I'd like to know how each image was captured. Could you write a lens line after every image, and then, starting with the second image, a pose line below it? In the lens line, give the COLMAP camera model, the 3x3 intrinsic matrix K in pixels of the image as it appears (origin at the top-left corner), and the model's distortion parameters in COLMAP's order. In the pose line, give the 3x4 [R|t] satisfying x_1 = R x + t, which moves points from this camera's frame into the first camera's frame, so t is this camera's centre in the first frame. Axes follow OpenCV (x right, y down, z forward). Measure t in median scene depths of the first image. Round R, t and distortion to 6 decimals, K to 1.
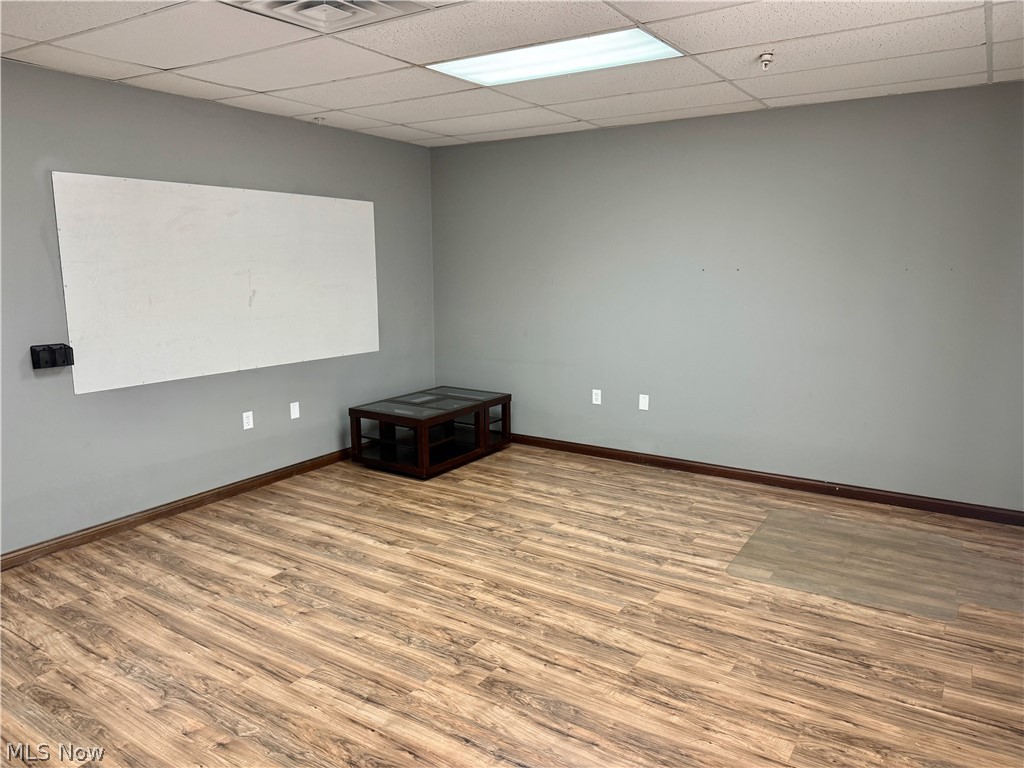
lens RADIAL K [[719.8, 0, 505.7], [0, 719.8, 382.2], [0, 0, 1]] dist [0.043197, -0.042690]
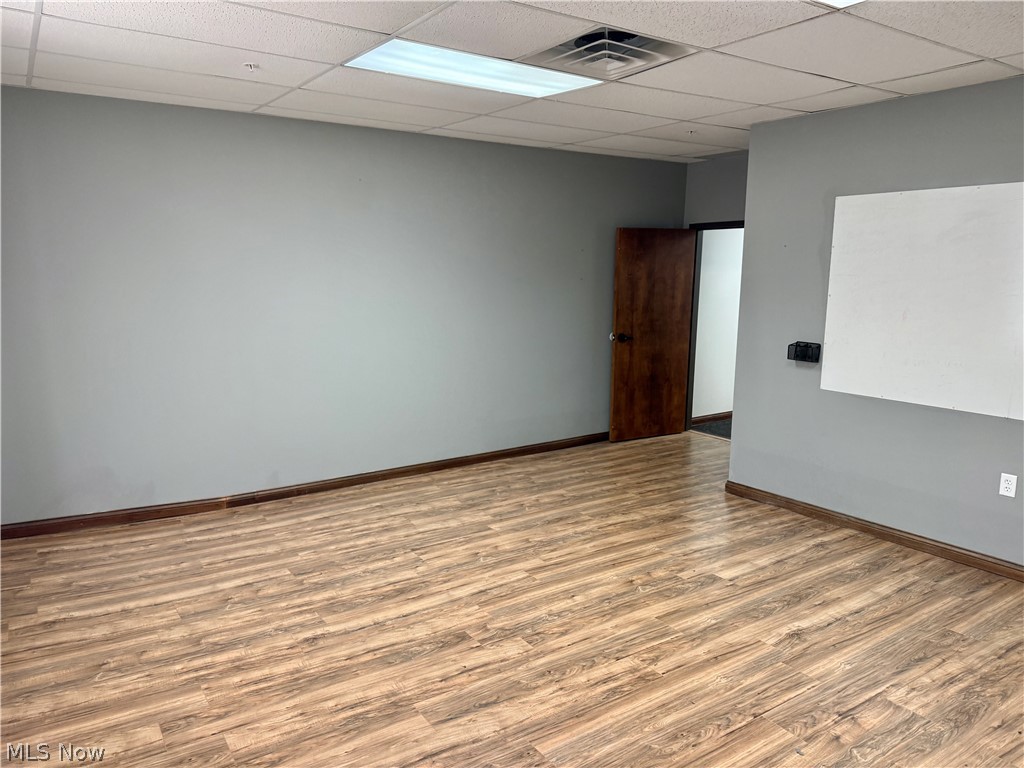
lens RADIAL K [[719.8, 0, 502.8], [0, 719.8, 381.8], [0, 0, 1]] dist [0.043197, -0.042690]
pose [[-0.388611, 0.147821, -0.909467, 0.778077], [-0.154704, 0.962567, 0.222556, -0.205544], [0.908322, 0.227186, -0.351195, 1.119565]]
